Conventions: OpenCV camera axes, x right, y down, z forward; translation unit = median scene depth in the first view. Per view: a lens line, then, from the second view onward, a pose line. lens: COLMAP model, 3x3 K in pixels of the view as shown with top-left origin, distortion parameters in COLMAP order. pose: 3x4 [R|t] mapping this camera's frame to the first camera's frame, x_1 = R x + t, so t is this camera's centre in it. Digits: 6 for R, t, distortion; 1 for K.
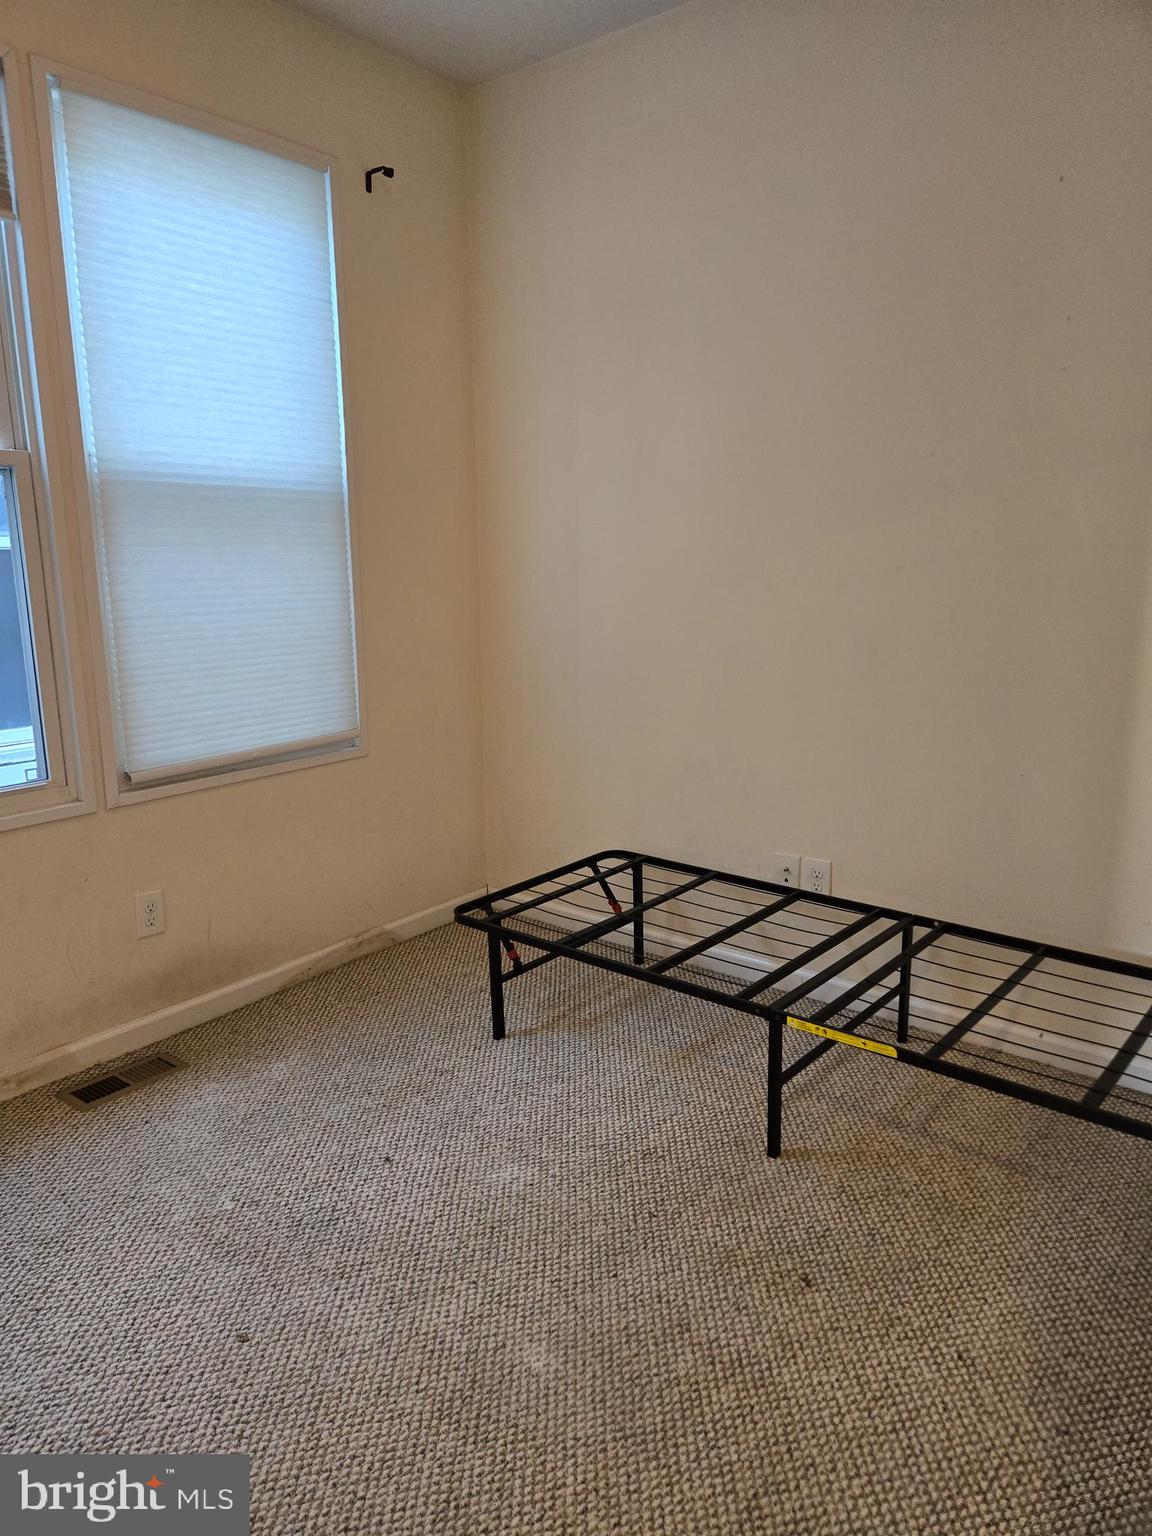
lens RADIAL K [[1029.8, 0, 575.7], [0, 1029.8, 762.7], [0, 0, 1]] dist [0.048666, -0.034767]
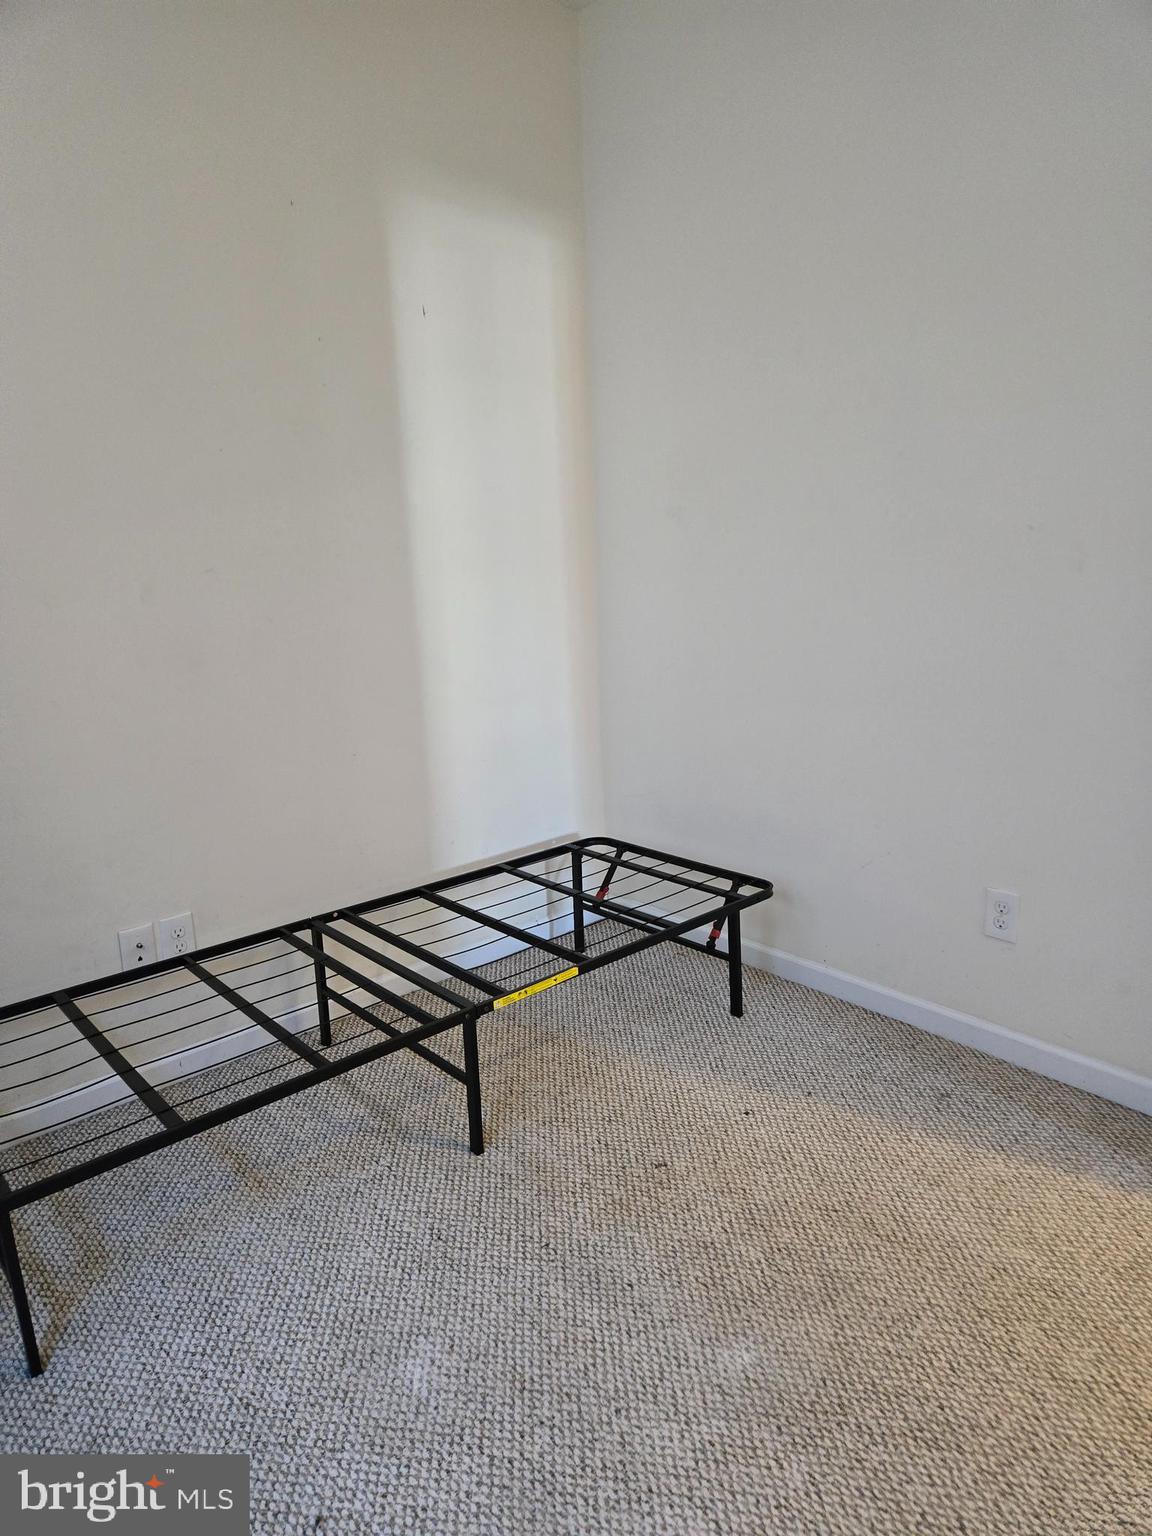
lens RADIAL K [[1029.8, 0, 574.4], [0, 1029.8, 770.9], [0, 0, 1]] dist [0.048666, -0.034767]
pose [[0.148118, -0.213717, 0.965601, -0.909901], [0.232788, 0.956472, 0.175988, -0.166544], [-0.961182, 0.198714, 0.191422, 0.874952]]
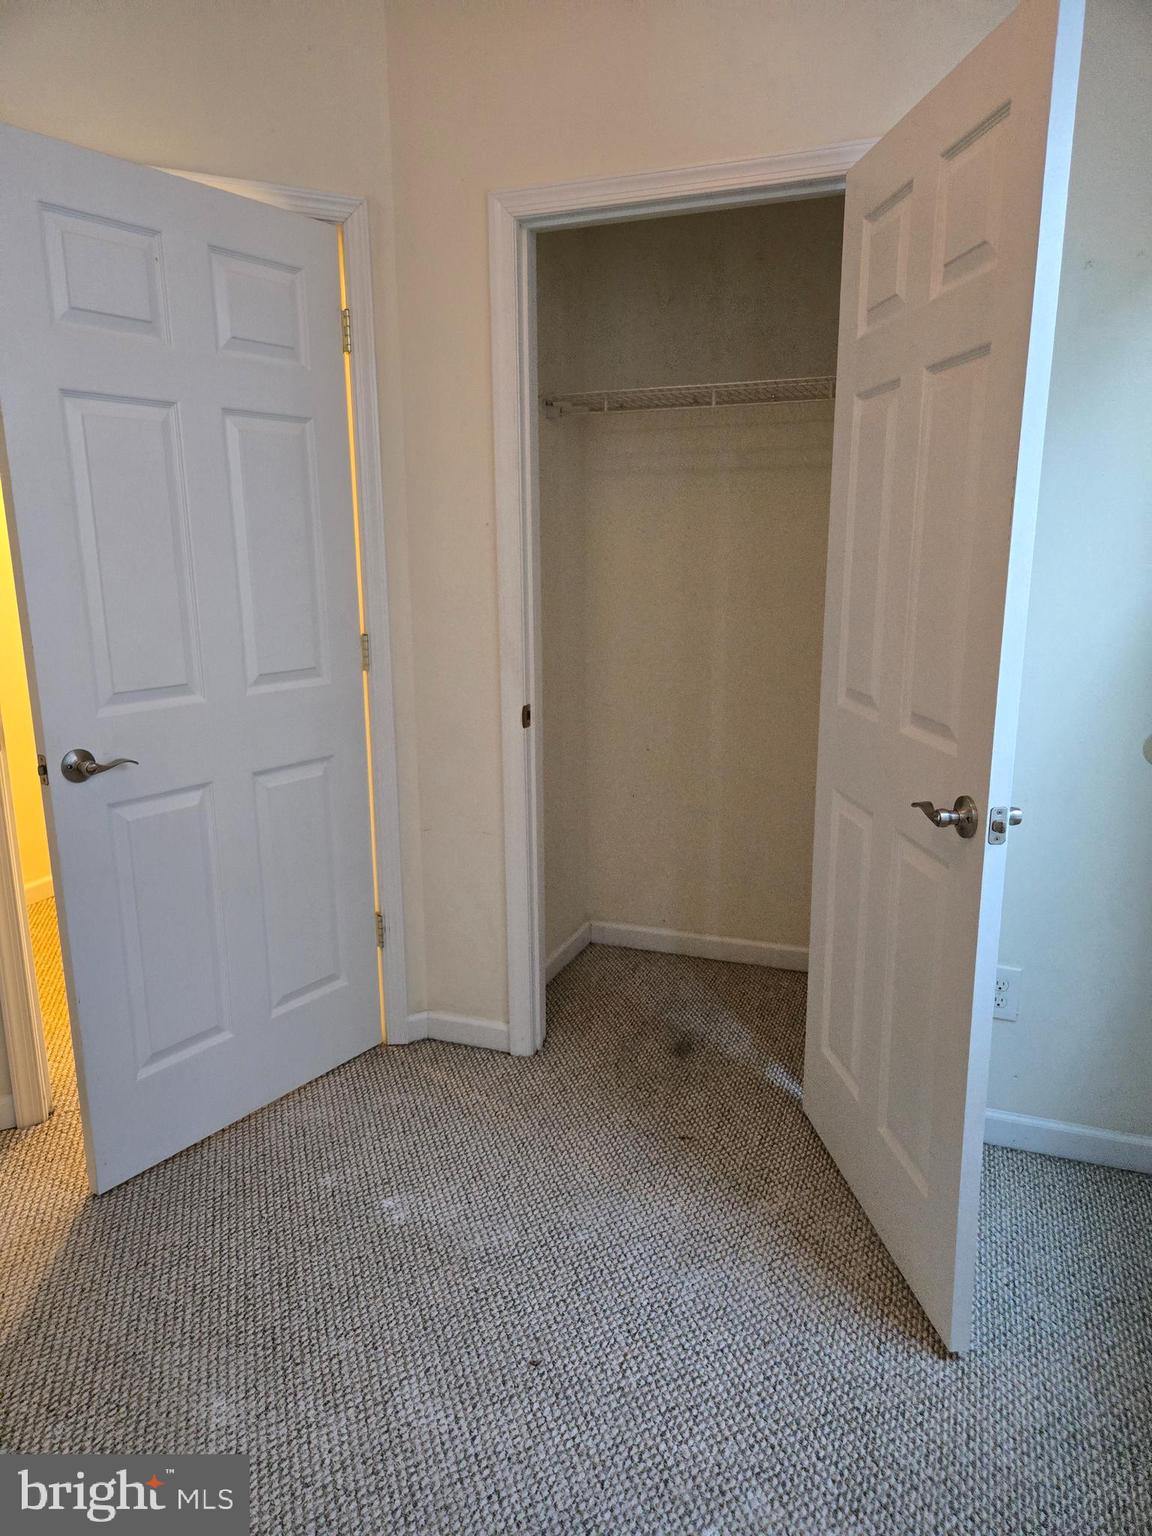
lens RADIAL K [[1029.8, 0, 575.9], [0, 1029.8, 767.3], [0, 0, 1]] dist [0.048666, -0.034767]
pose [[-0.950343, 0.092067, -0.297275, -0.120250], [-0.038869, 0.912642, 0.406907, -0.388229], [0.308768, 0.398256, -0.863744, 1.748195]]
